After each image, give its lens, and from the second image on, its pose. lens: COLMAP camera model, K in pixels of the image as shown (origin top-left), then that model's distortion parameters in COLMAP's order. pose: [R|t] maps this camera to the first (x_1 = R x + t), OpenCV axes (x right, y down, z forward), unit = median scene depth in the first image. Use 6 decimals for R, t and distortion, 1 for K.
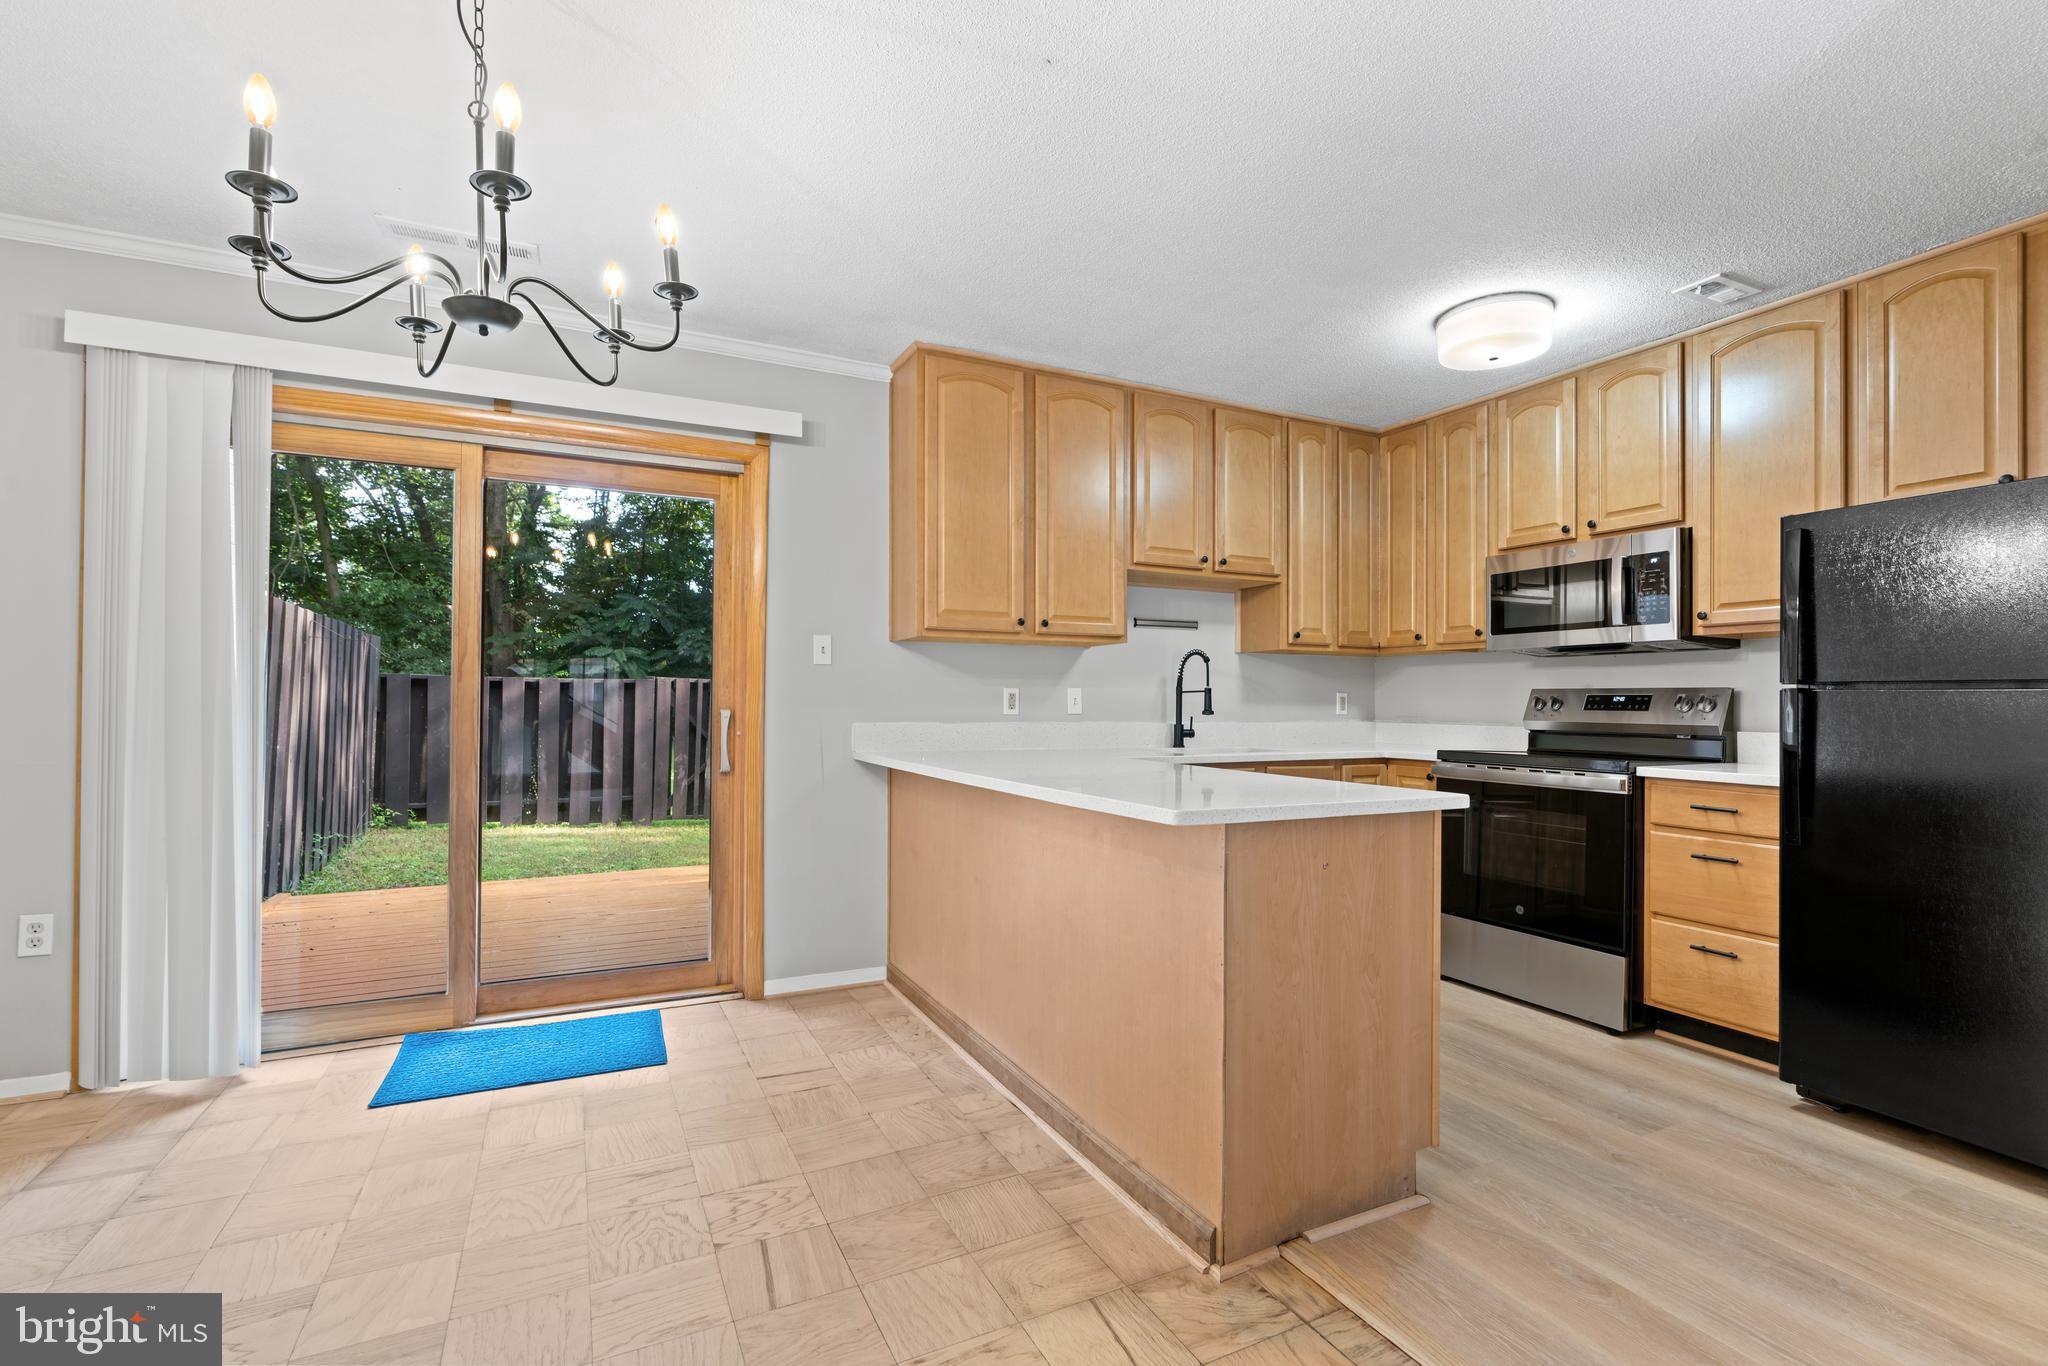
lens RADIAL K [[925.3, 0, 1029.7], [0, 925.3, 698.8], [0, 0, 1]] dist [-0.014017, 0.006164]
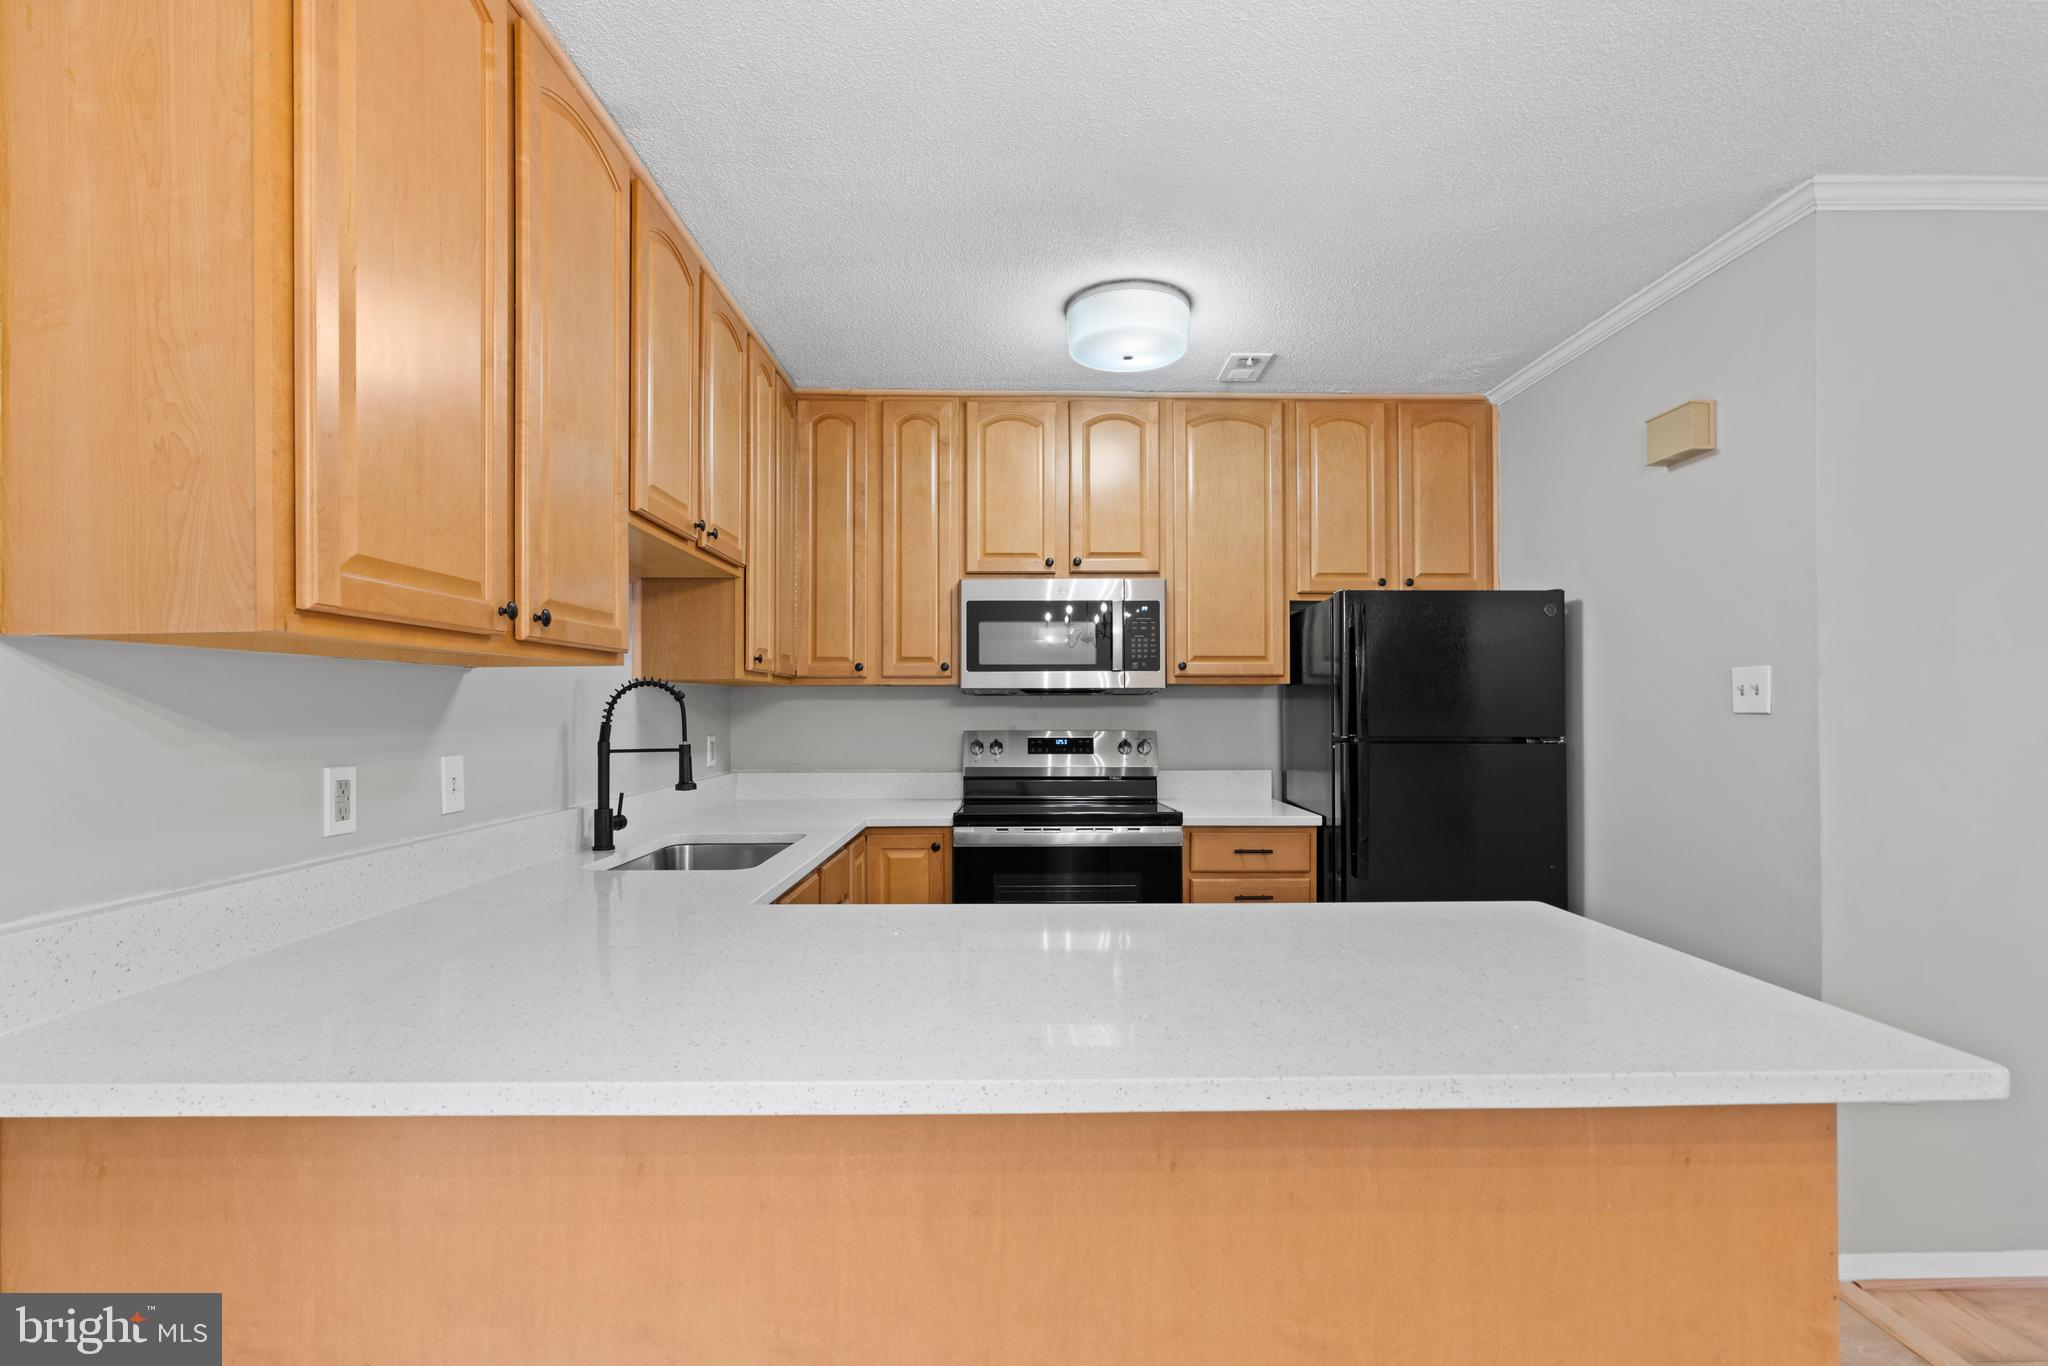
lens RADIAL K [[925.3, 0, 1029.7], [0, 925.3, 698.8], [0, 0, 1]] dist [-0.014017, 0.006164]
pose [[0.430260, 0.002338, 0.902702, -0.249491], [0.001243, 0.999994, -0.003182, -0.039533], [-0.902704, 0.002491, 0.430254, 0.564675]]
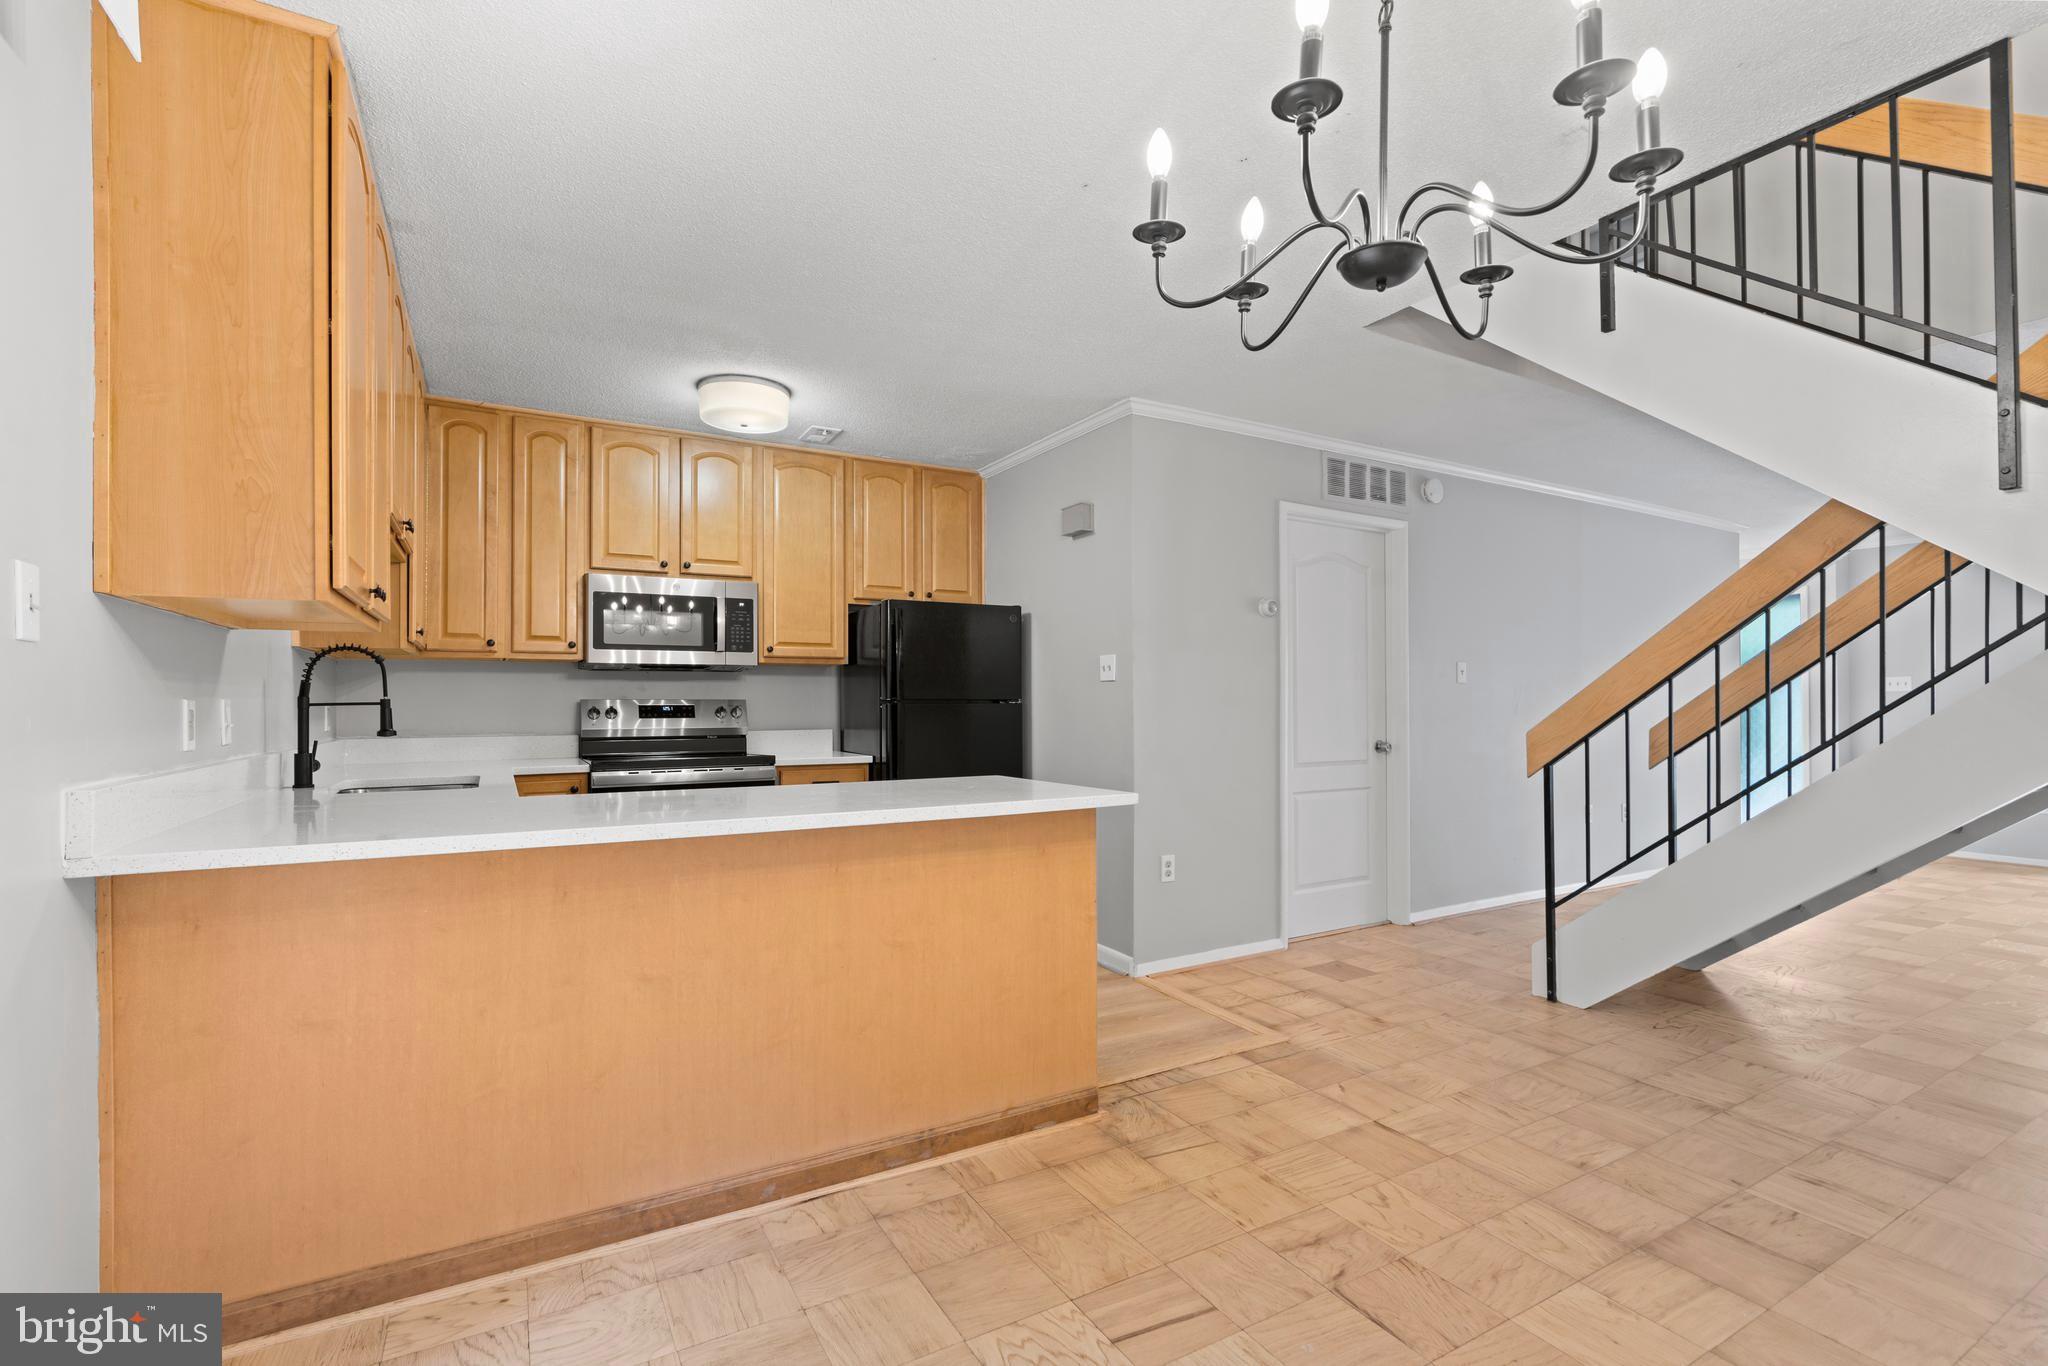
lens RADIAL K [[925.3, 0, 1029.7], [0, 925.3, 698.8], [0, 0, 1]] dist [-0.014017, 0.006164]
pose [[-0.062945, -0.001819, 0.998015, -0.571074], [-0.000242, 0.999998, 0.001807, -0.013540], [-0.998017, -0.000128, -0.062945, 0.558475]]
